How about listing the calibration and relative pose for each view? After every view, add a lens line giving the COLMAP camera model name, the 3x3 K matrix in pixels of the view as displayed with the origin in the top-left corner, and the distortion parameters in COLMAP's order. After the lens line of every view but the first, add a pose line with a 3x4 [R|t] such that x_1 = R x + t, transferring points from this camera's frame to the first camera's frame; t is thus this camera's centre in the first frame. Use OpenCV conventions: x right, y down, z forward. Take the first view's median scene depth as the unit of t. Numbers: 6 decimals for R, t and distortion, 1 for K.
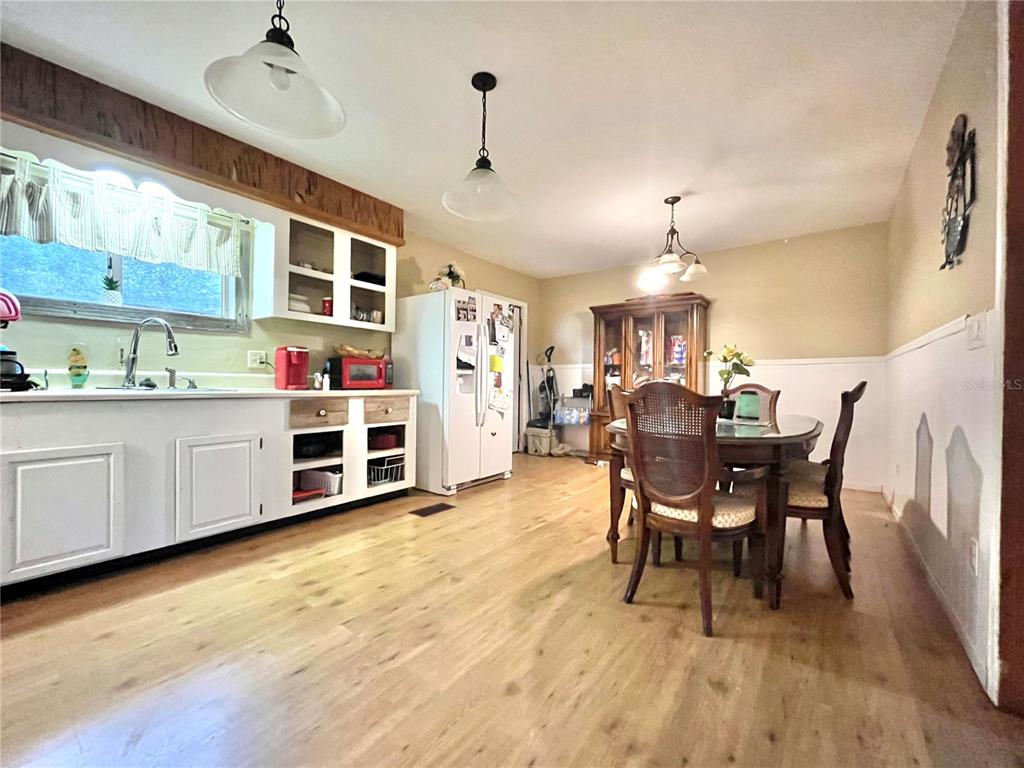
lens RADIAL K [[420.4, 0, 515.6], [0, 420.4, 382.5], [0, 0, 1]] dist [-0.002998, 0.000397]
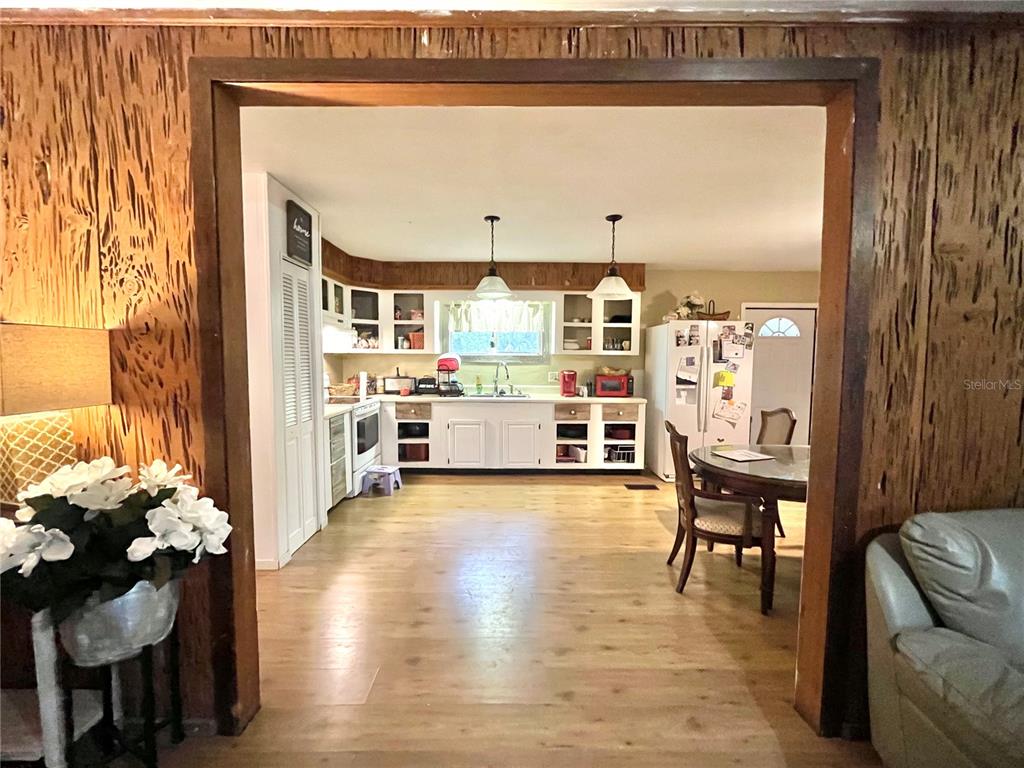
lens RADIAL K [[420.4, 0, 514.7], [0, 420.4, 389.0], [0, 0, 1]] dist [-0.002998, 0.000397]
pose [[0.607877, 0.049098, -0.792512, 0.641480], [-0.001095, 0.998137, 0.060997, -0.108581], [0.794030, -0.036210, 0.606799, -0.175043]]
